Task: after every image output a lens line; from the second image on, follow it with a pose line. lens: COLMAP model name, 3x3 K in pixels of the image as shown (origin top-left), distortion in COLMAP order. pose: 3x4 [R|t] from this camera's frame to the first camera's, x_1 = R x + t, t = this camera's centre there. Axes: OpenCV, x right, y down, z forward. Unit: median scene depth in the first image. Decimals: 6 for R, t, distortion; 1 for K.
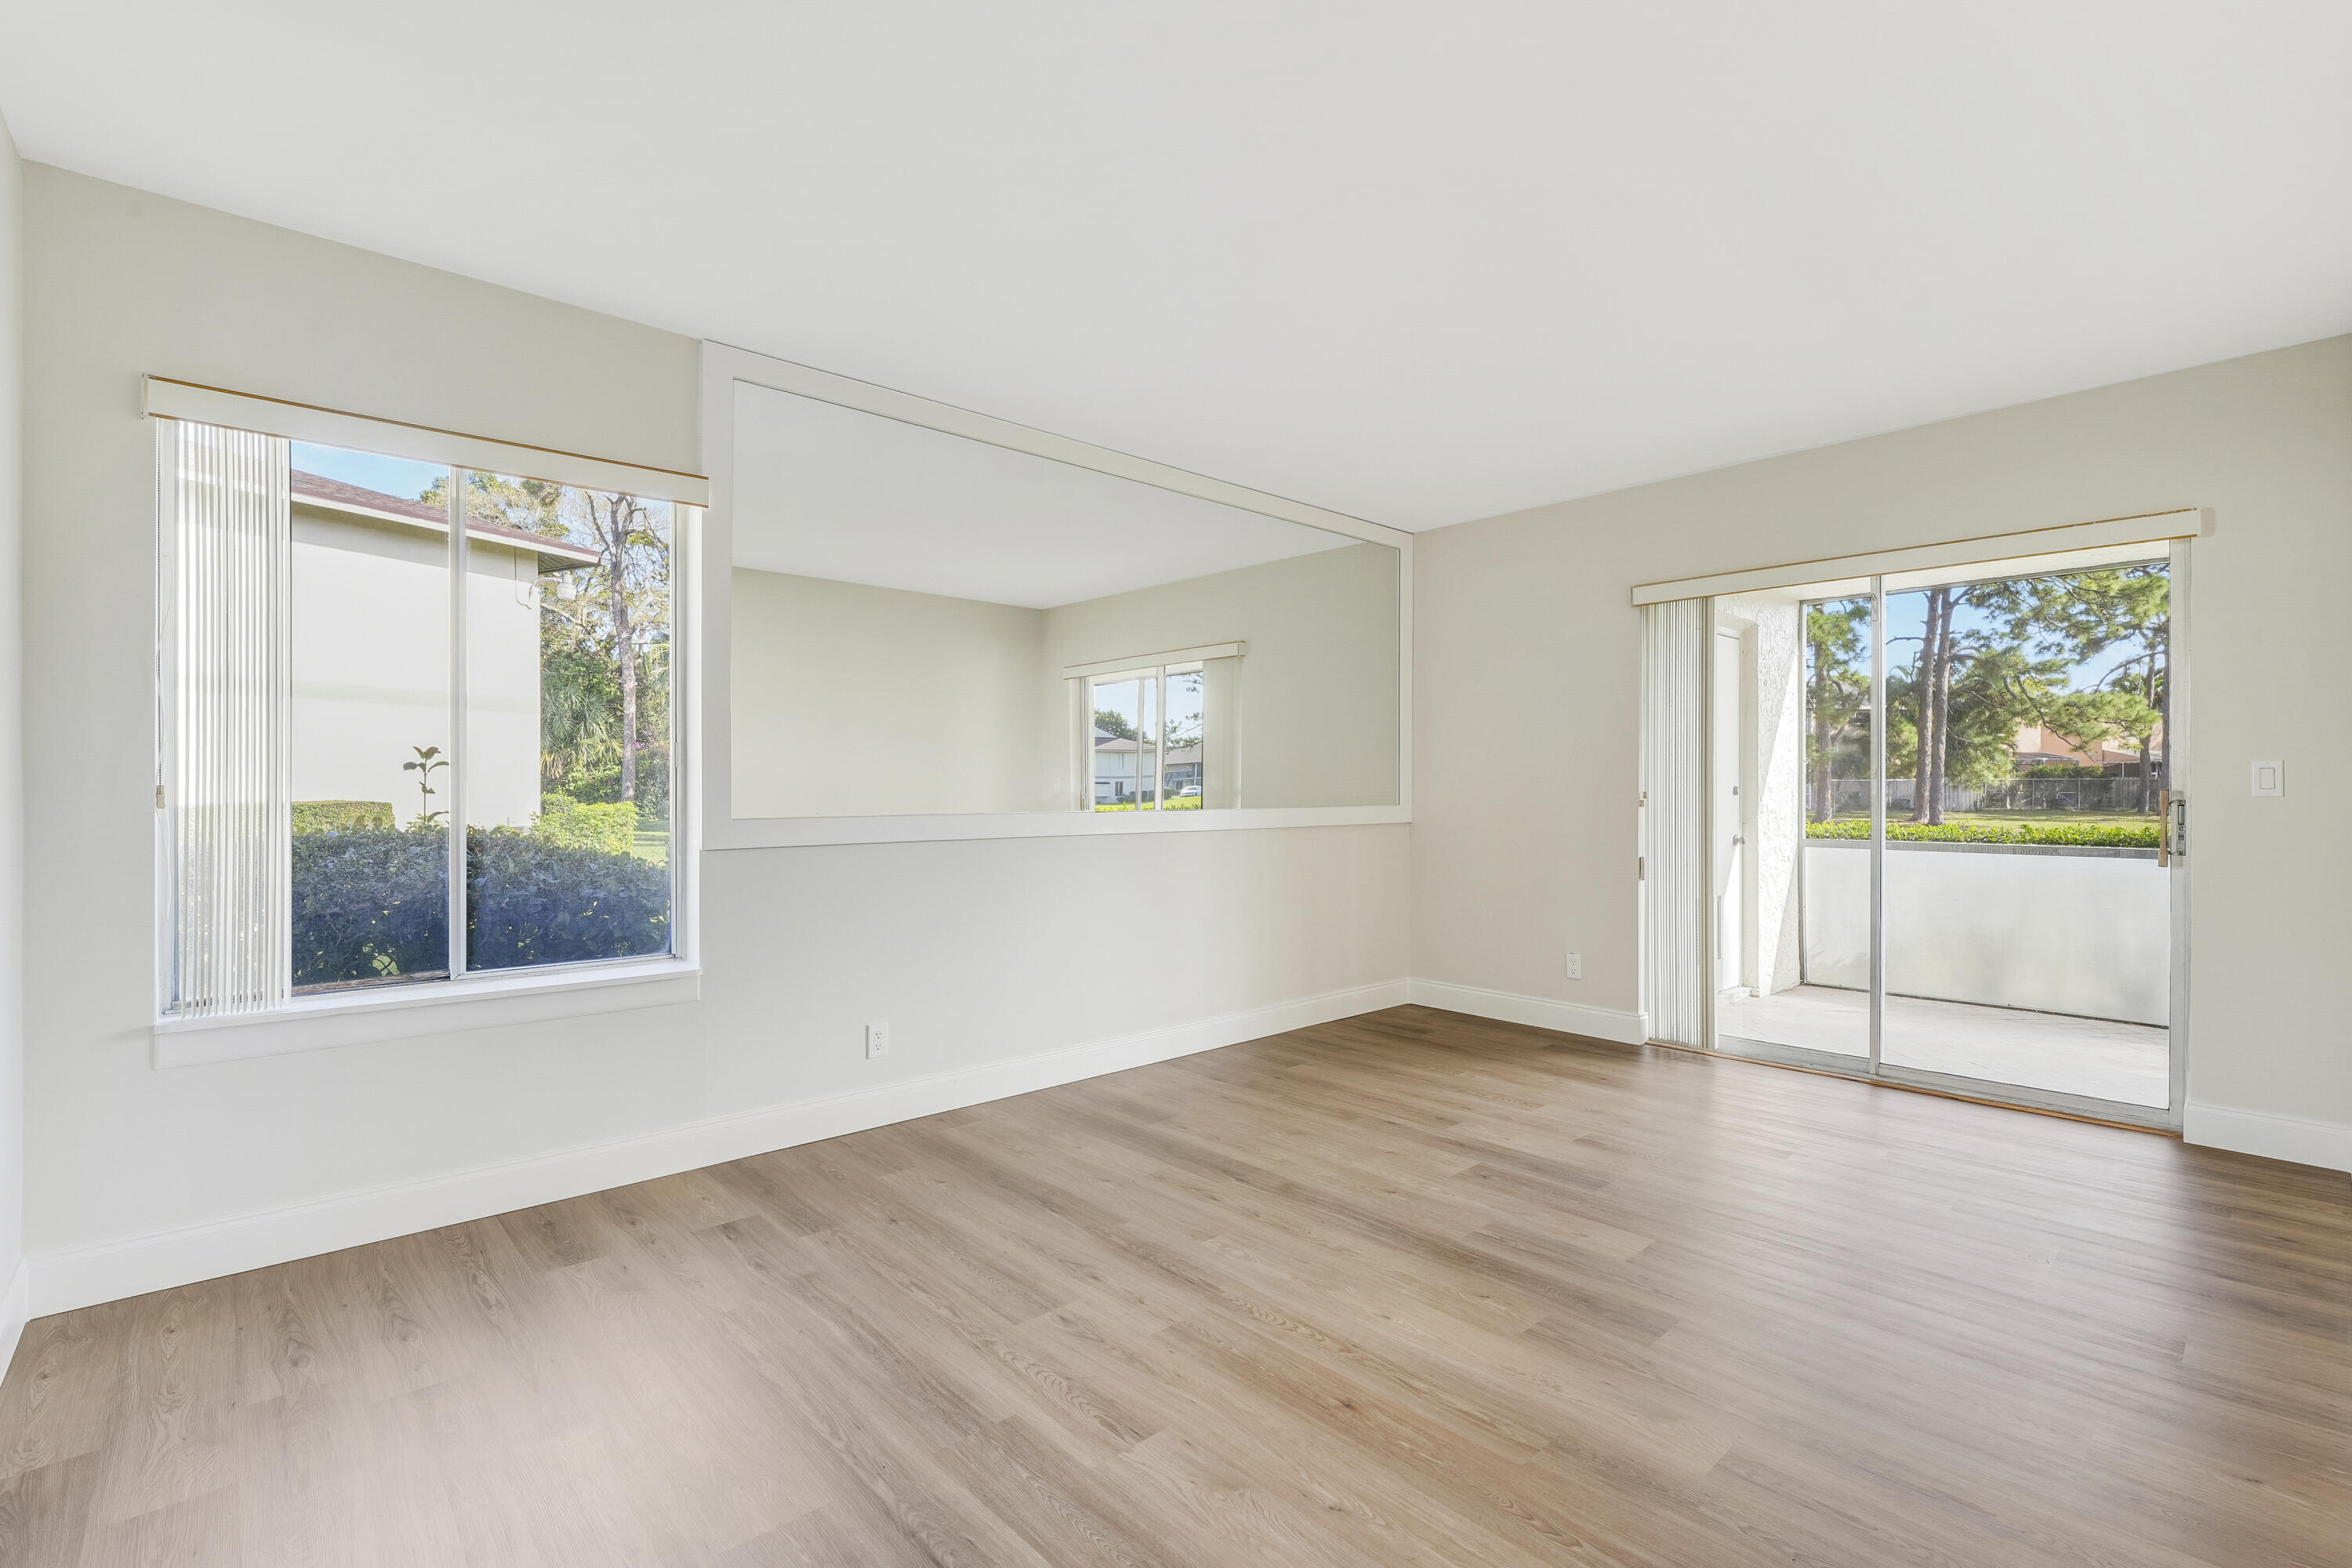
lens RADIAL K [[1035.7, 0, 1176.0], [0, 1035.7, 784.0], [0, 0, 1]] dist [-0.014617, -0.000097]
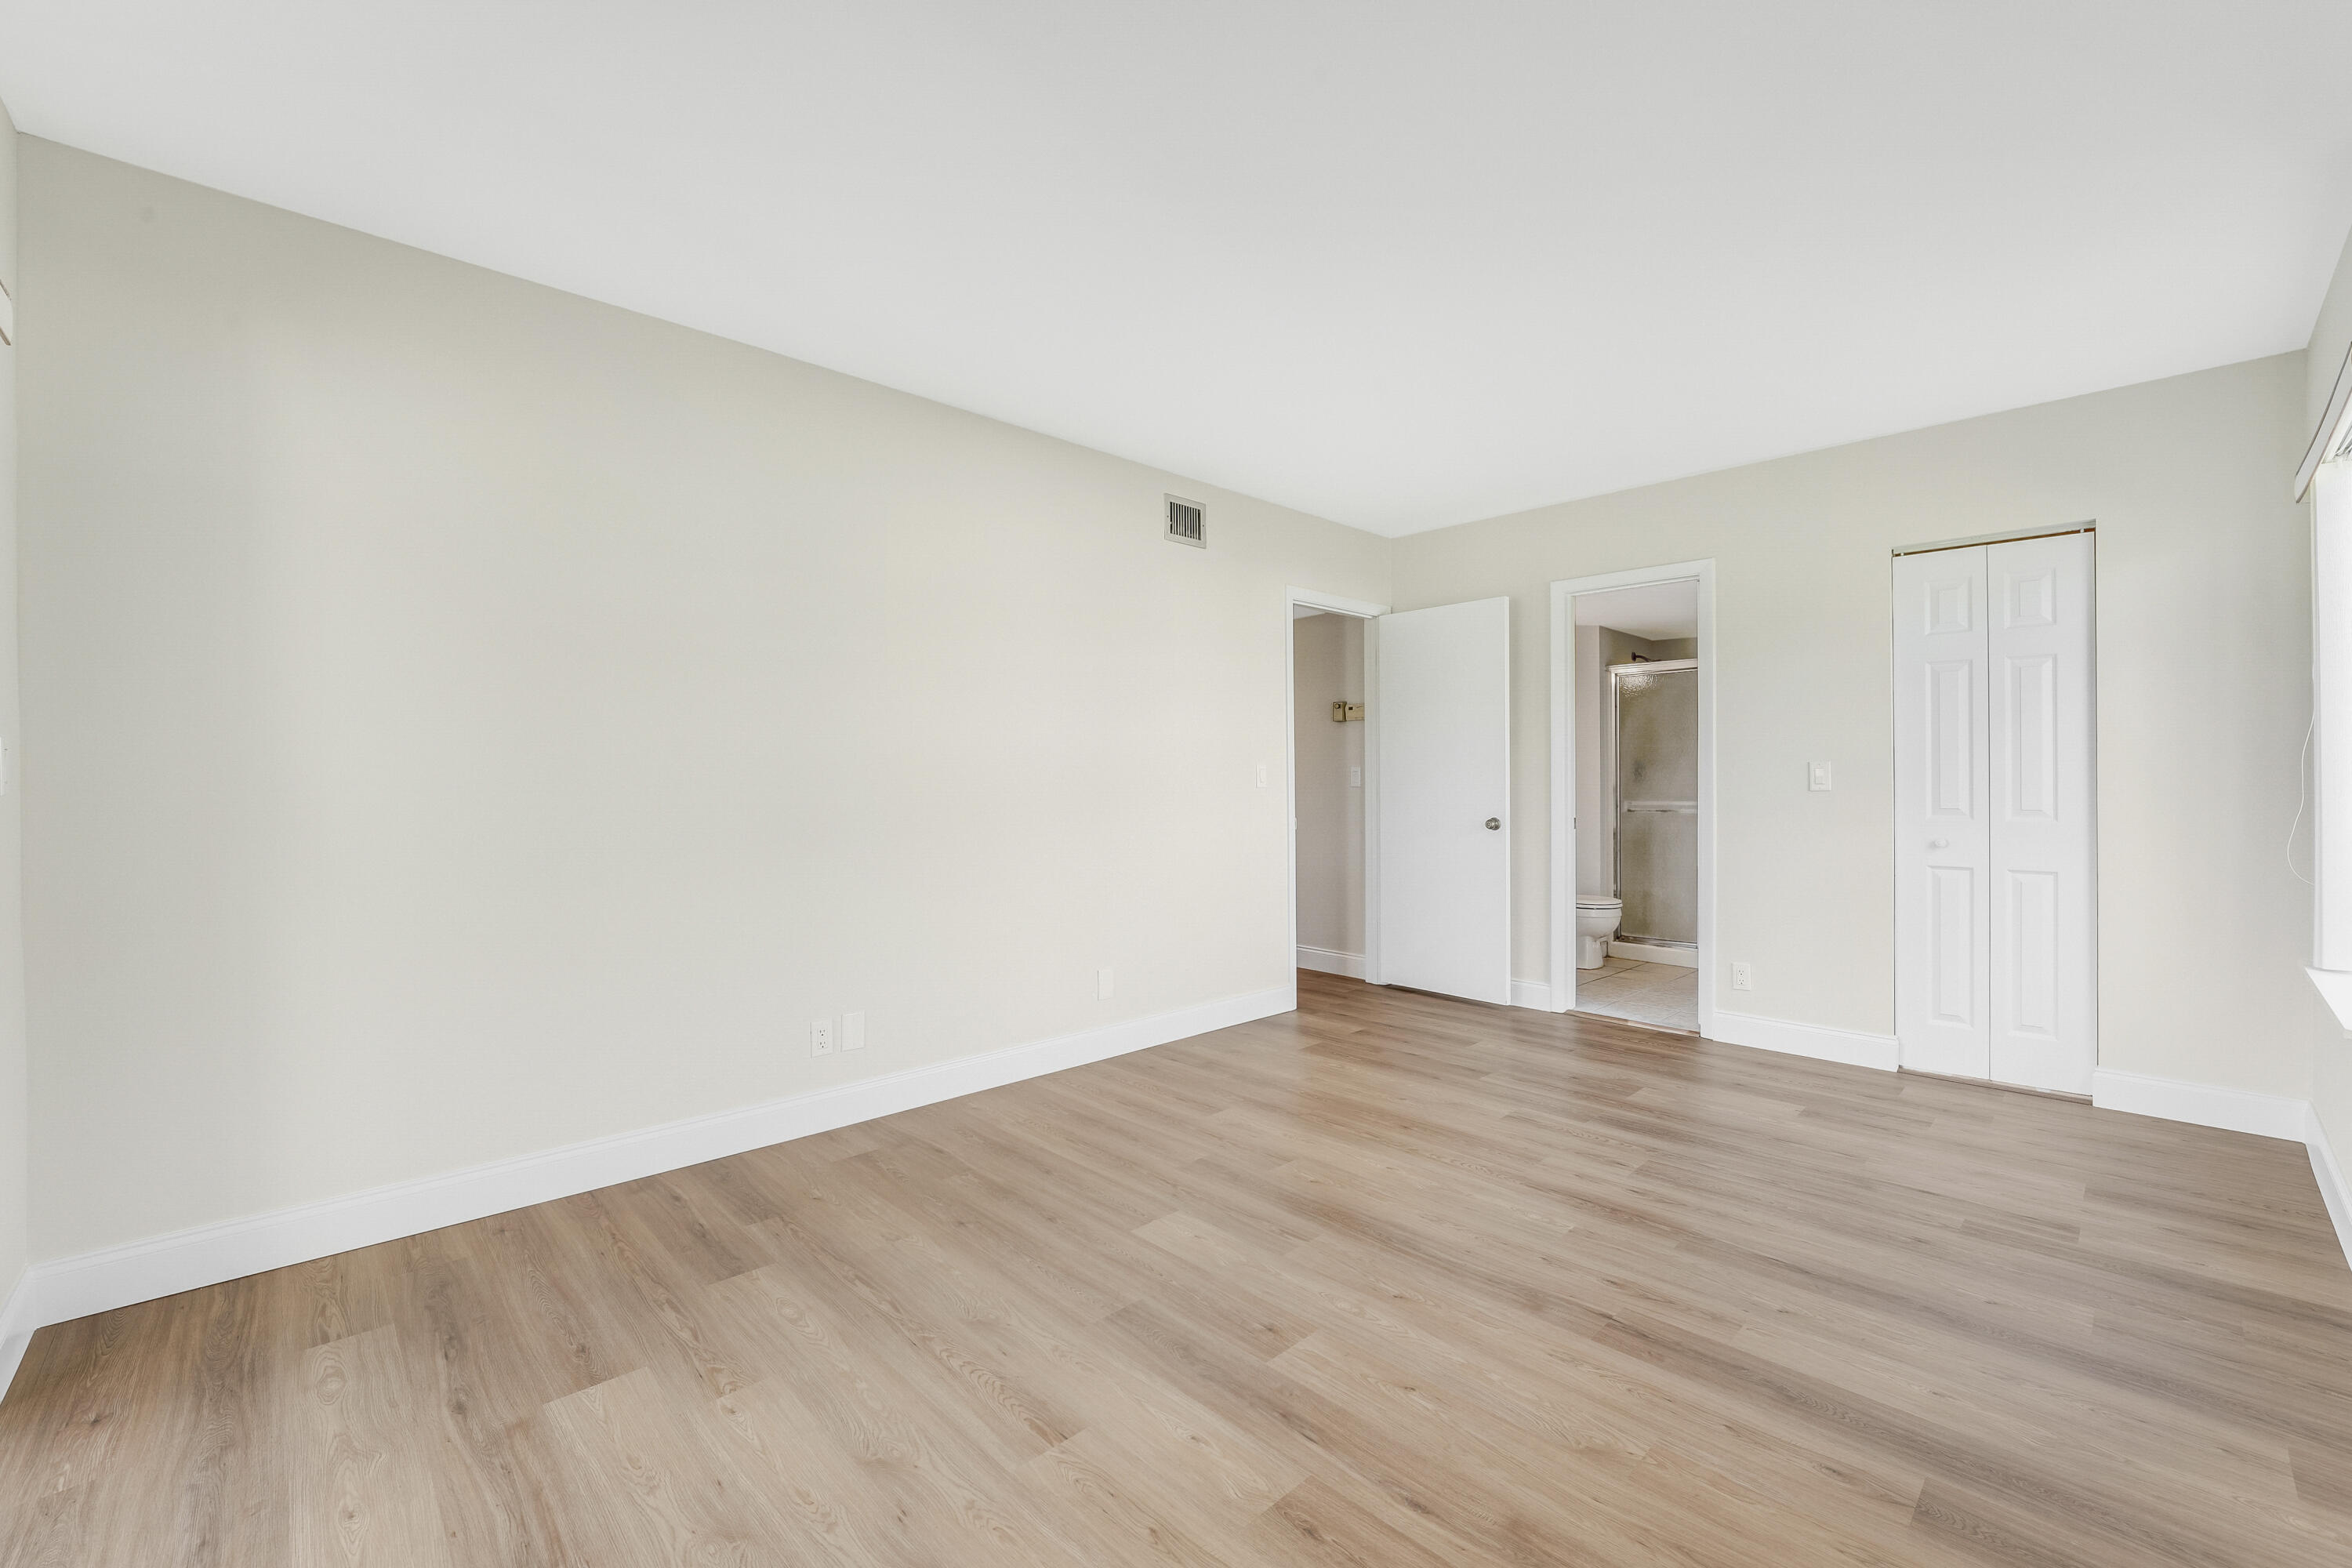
lens RADIAL K [[976.0, 0, 1176.0], [0, 976.0, 784.0], [0, 0, 1]] dist [-0.011400, 0.000006]
pose [[-0.999473, -0.000606, -0.032466, 0.391475], [-0.000508, 0.999995, -0.003035, 0.010194], [0.032467, -0.003017, -0.999468, 1.689657]]
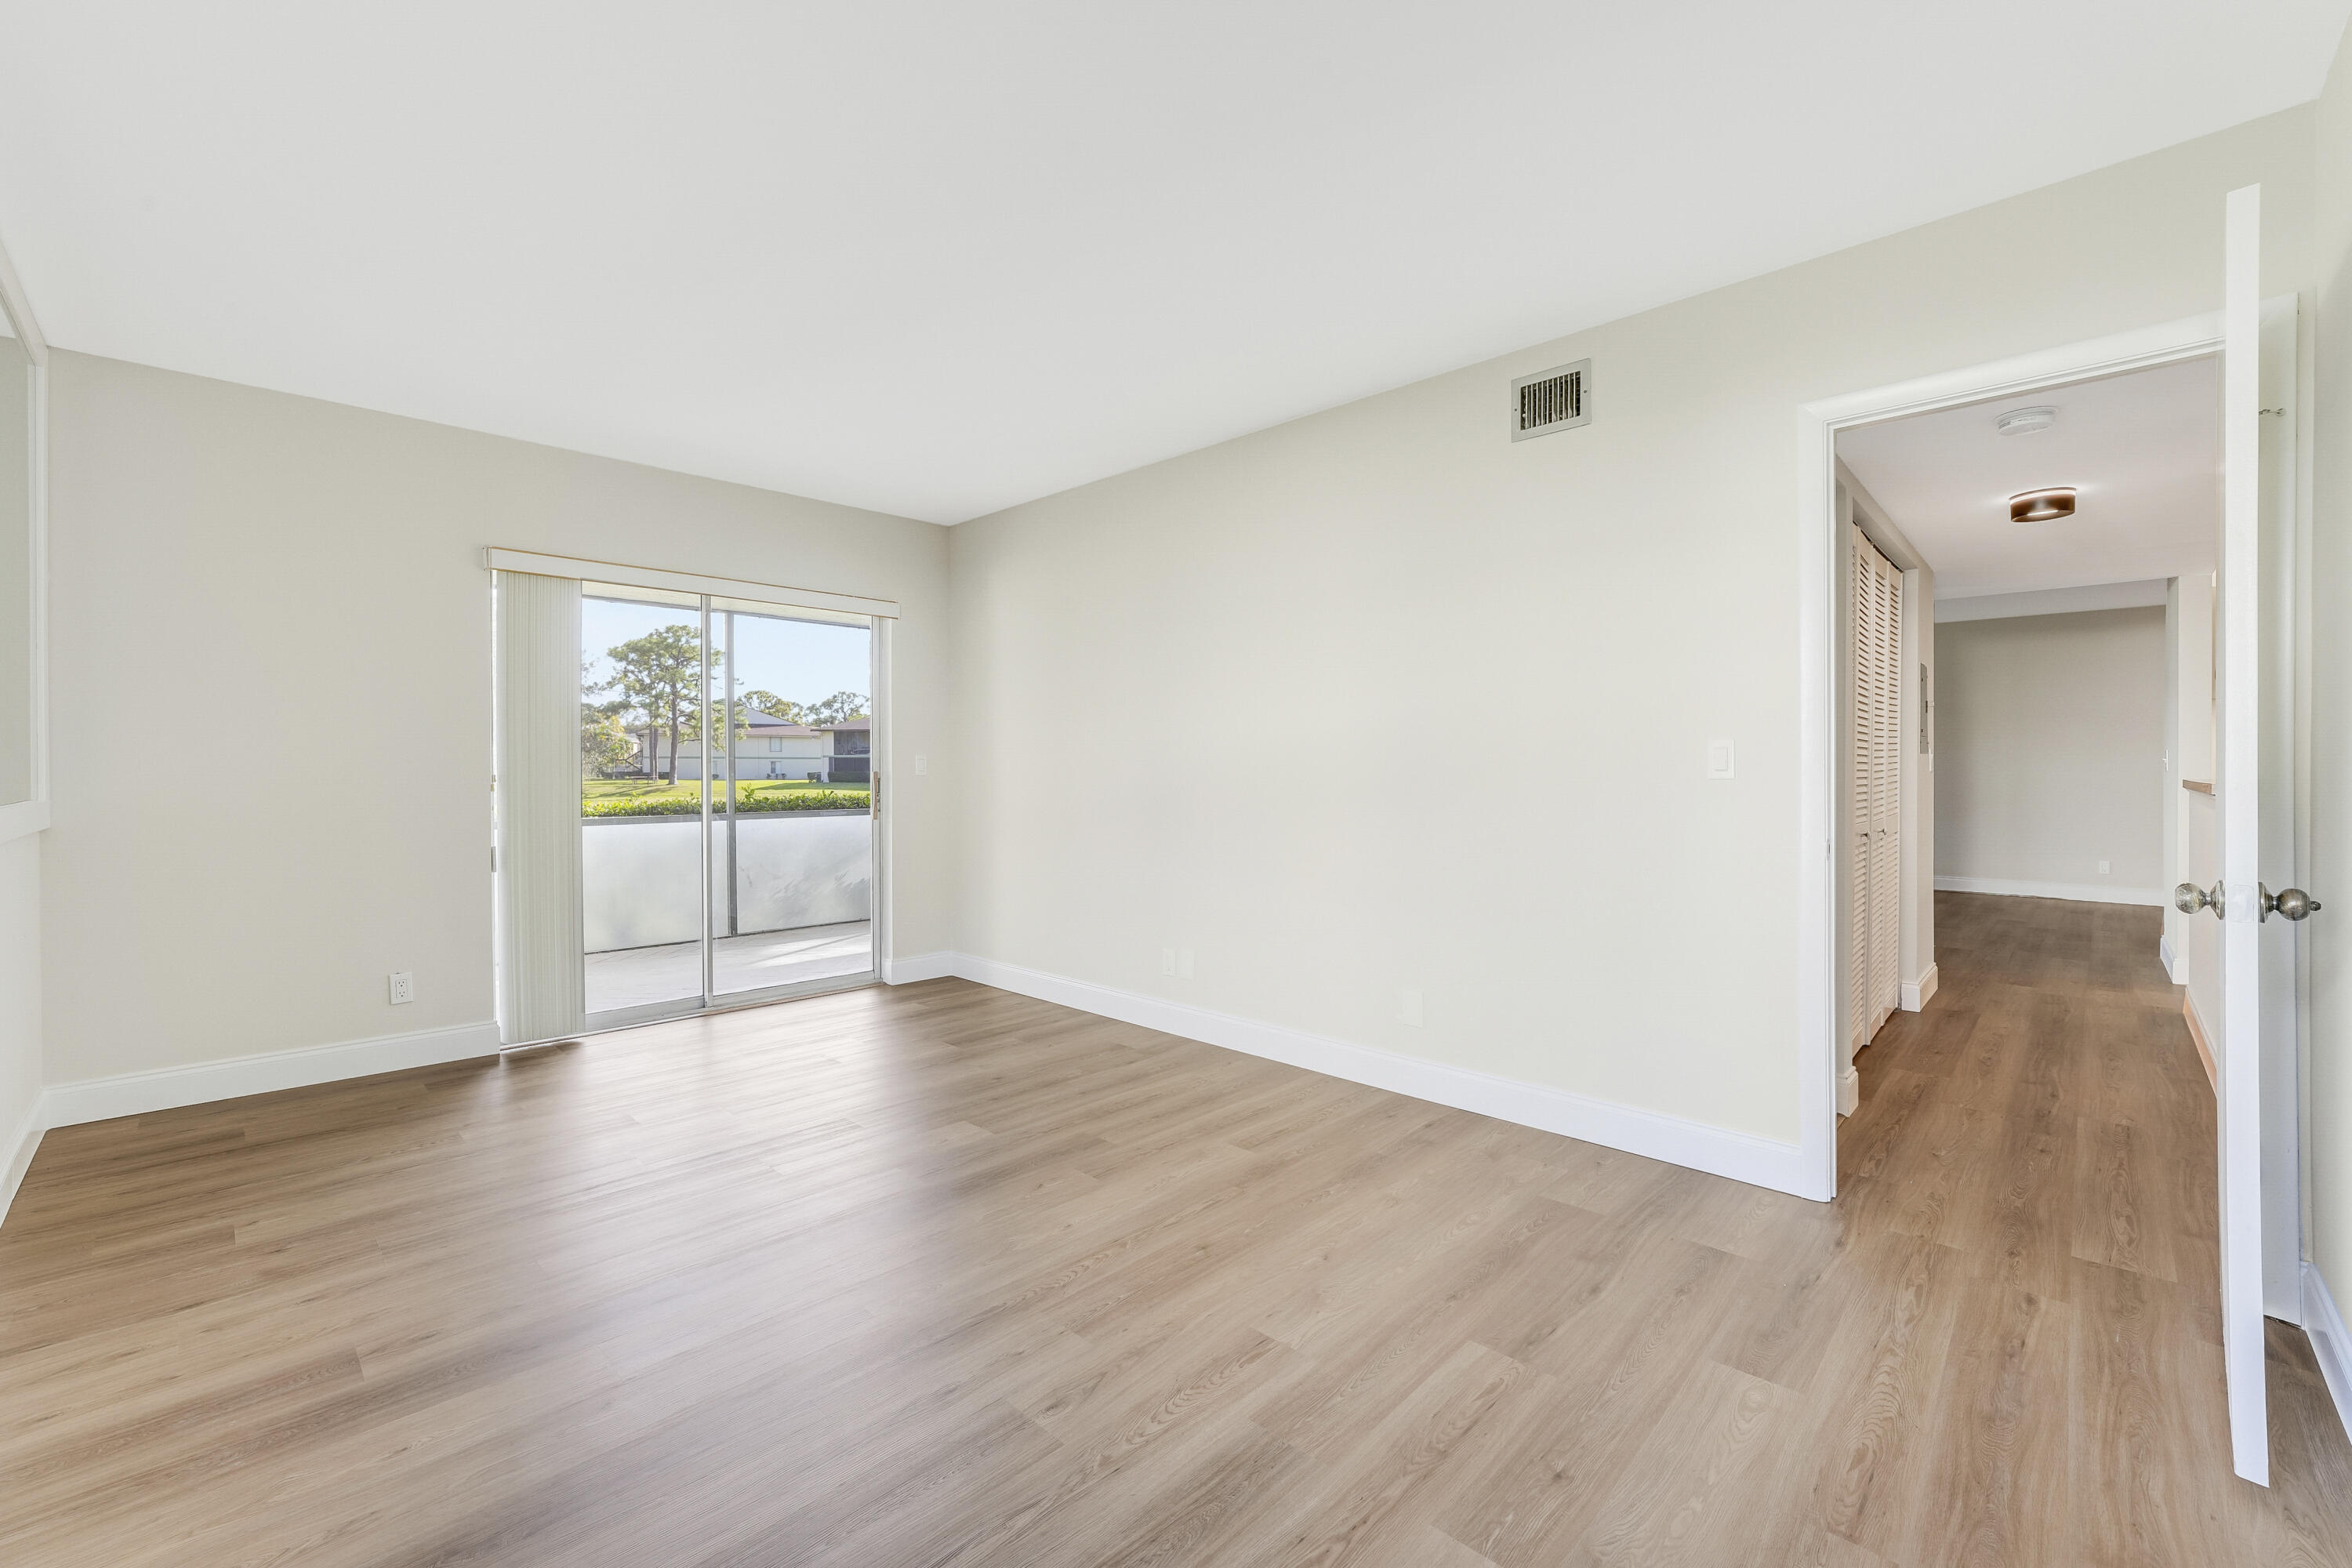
lens RADIAL K [[969.1, 0, 1163.1], [0, 969.1, 783.0], [0, 0, 1]] dist [-0.018037, 0.000396]
pose [[-0.045299, -0.011741, 0.998904, -0.651457], [-0.002174, 0.999930, 0.011654, 0.005316], [-0.998971, -0.001644, -0.045322, 0.700696]]
